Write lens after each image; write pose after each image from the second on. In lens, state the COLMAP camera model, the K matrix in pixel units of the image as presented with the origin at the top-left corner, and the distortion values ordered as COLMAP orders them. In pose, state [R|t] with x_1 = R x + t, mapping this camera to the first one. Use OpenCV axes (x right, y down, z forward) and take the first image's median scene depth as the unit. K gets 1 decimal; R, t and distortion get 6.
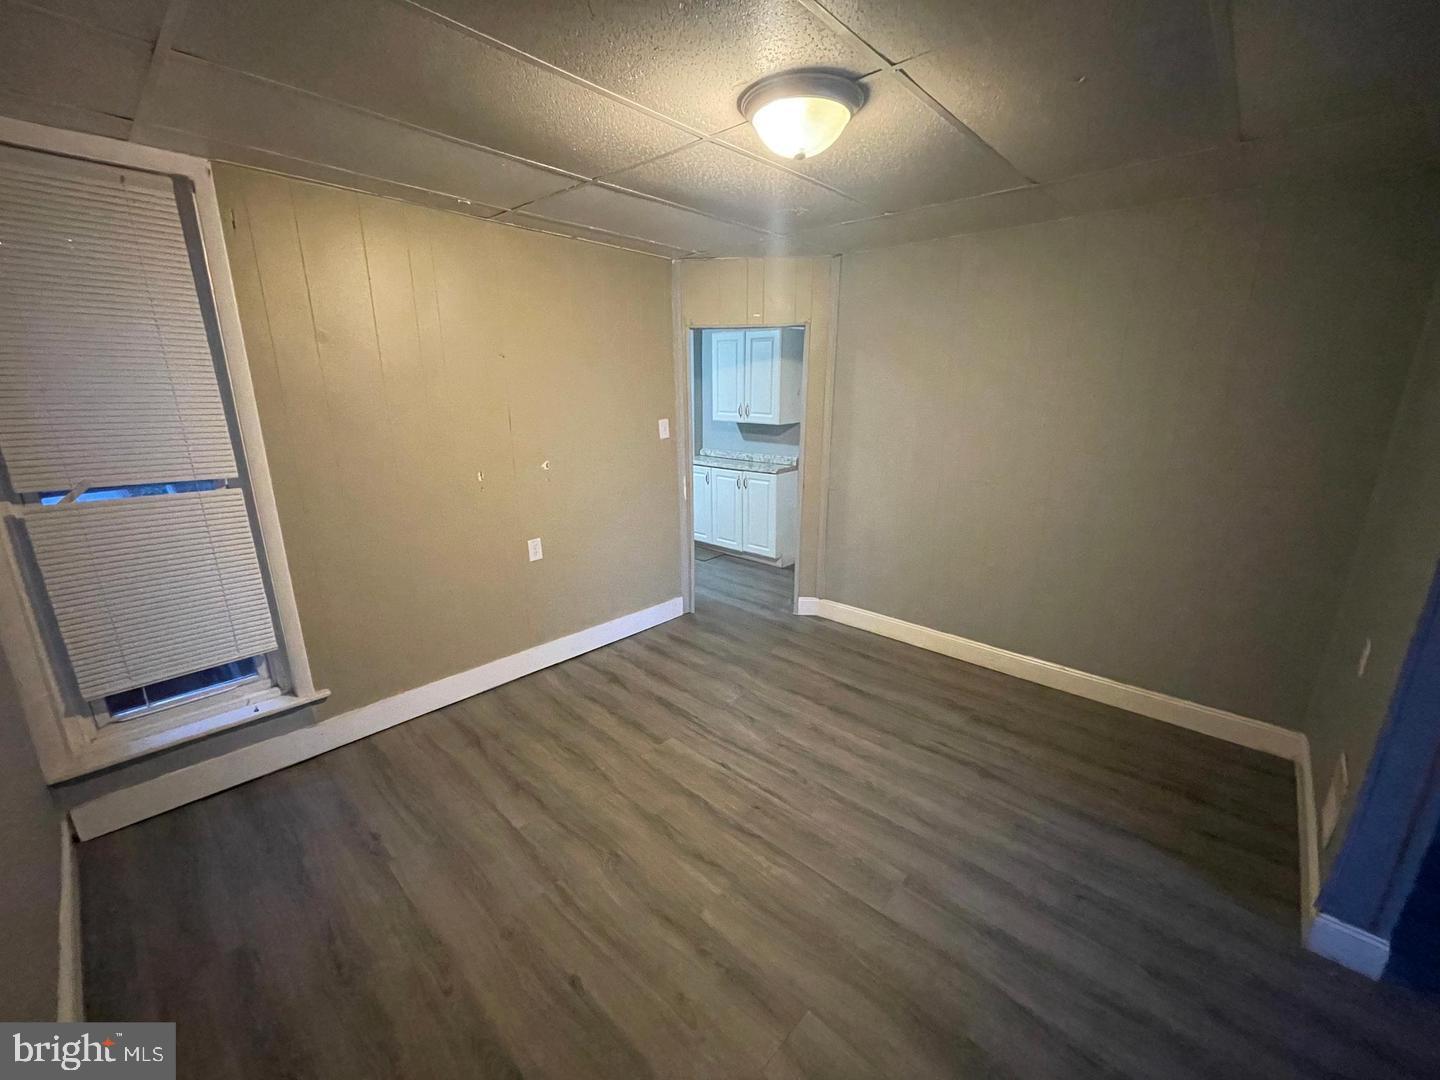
lens RADIAL K [[576.4, 0, 720.0], [0, 576.4, 540.0], [0, 0, 1]] dist [0.000493, 0.000171]
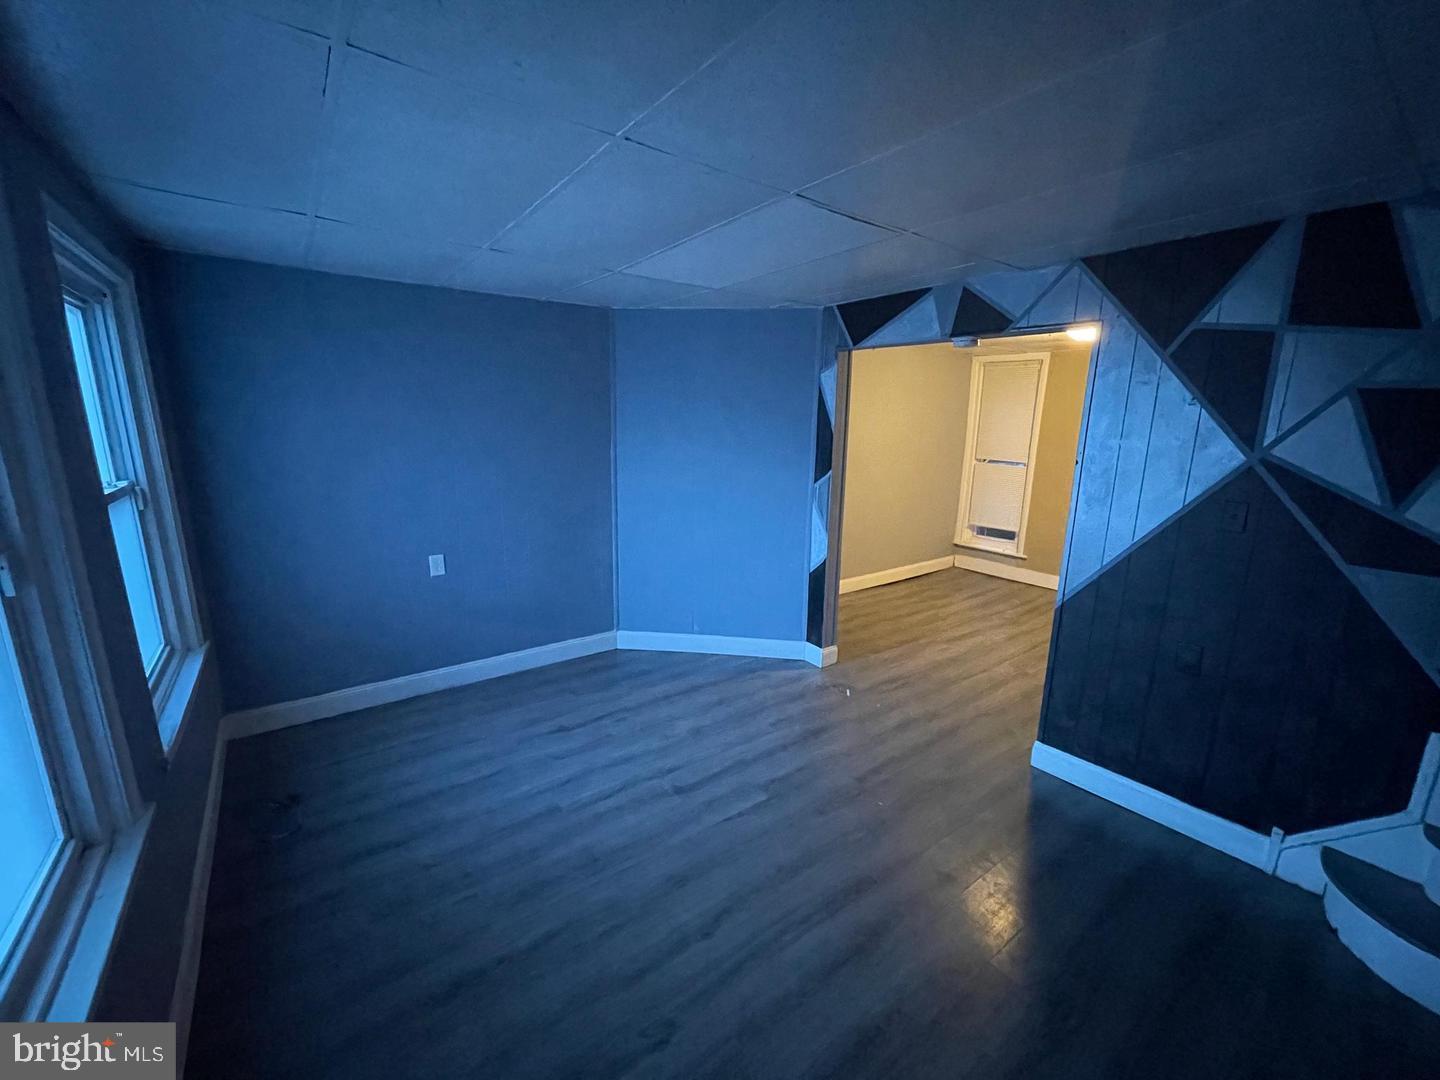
lens RADIAL K [[576.4, 0, 720.0], [0, 576.4, 540.0], [0, 0, 1]] dist [0.000493, 0.000171]
pose [[-0.176240, 0.202454, -0.963302, 2.275063], [-0.265279, 0.932644, 0.244545, -0.059154], [0.947927, 0.298643, -0.110663, 0.053056]]
